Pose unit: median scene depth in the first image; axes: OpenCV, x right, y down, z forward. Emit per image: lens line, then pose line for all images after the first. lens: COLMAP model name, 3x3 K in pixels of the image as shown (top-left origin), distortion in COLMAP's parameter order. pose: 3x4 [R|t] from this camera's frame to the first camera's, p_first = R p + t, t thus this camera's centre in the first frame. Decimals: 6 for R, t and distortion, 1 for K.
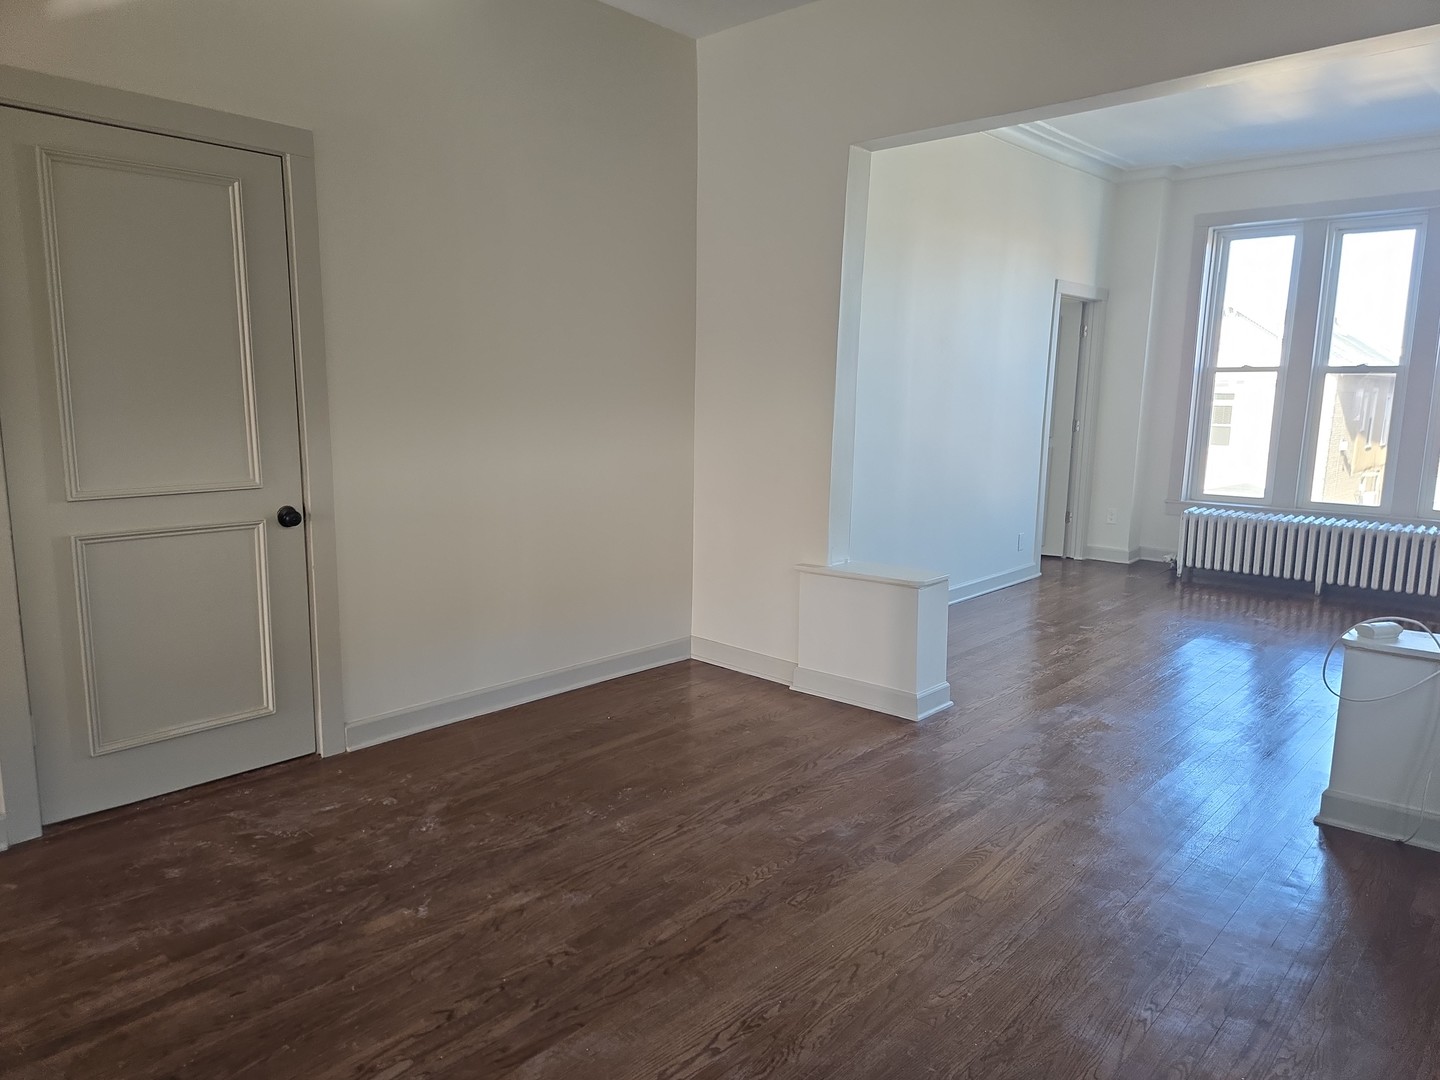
lens RADIAL K [[971.0, 0, 709.1], [0, 971.0, 534.2], [0, 0, 1]] dist [0.037858, -0.022116]
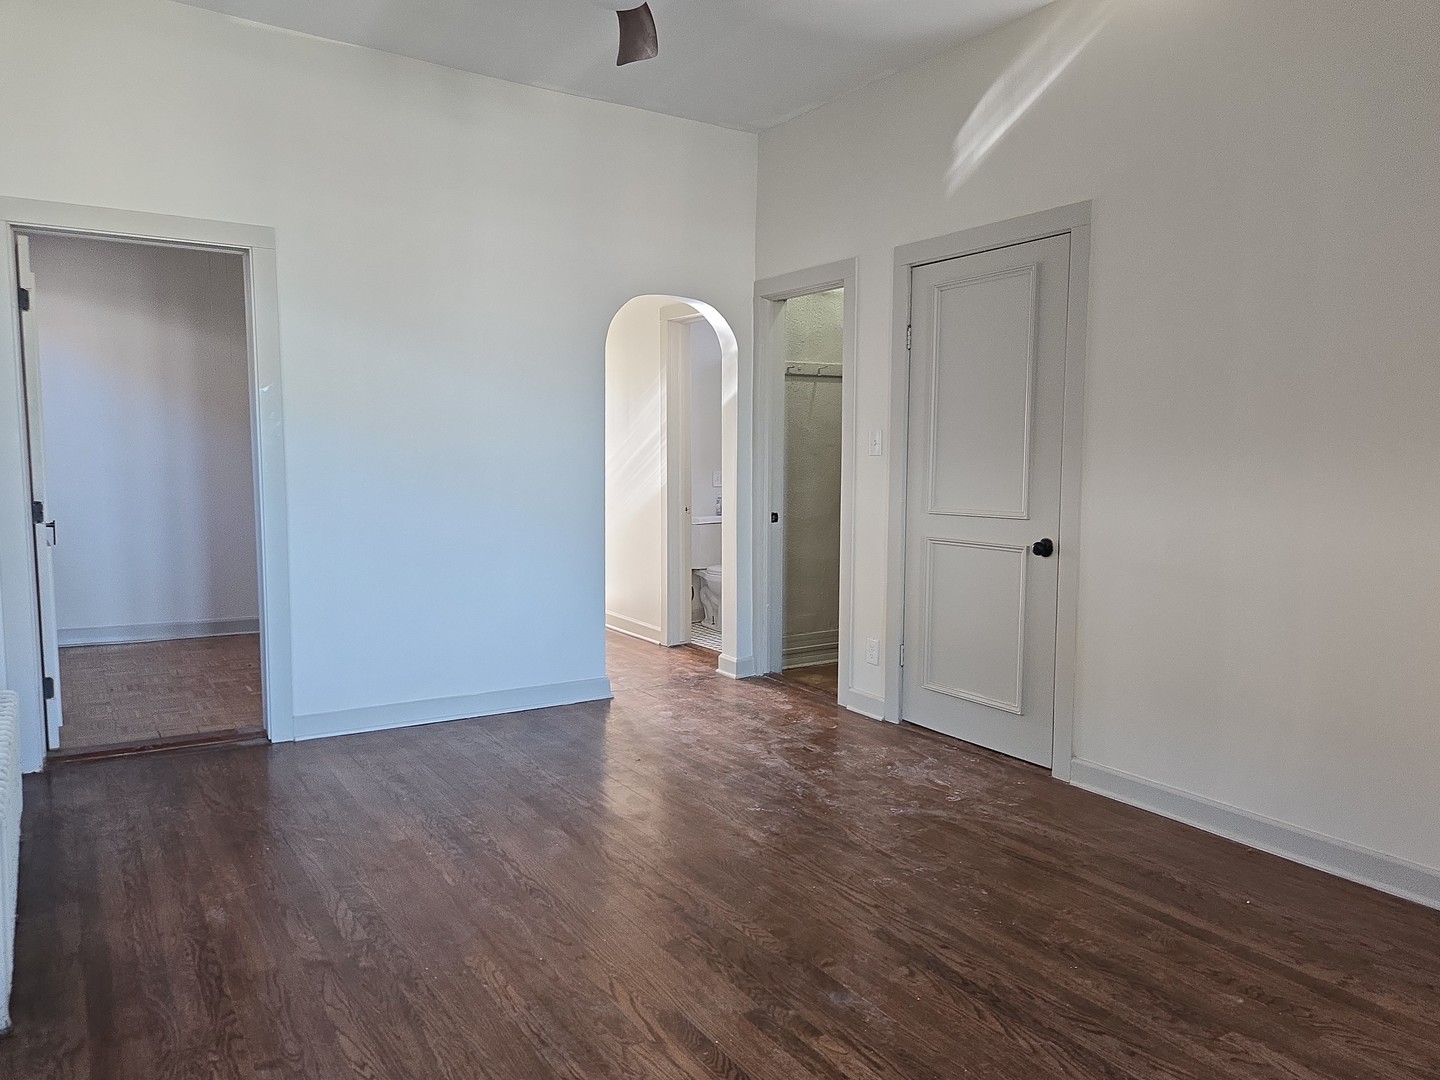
lens RADIAL K [[971.0, 0, 708.2], [0, 971.0, 538.6], [0, 0, 1]] dist [0.037858, -0.022116]
pose [[-0.248203, 0.075388, -0.965770, 0.355197], [-0.151153, 0.981742, 0.115481, -0.047267], [0.956843, 0.174642, -0.232276, 0.416592]]
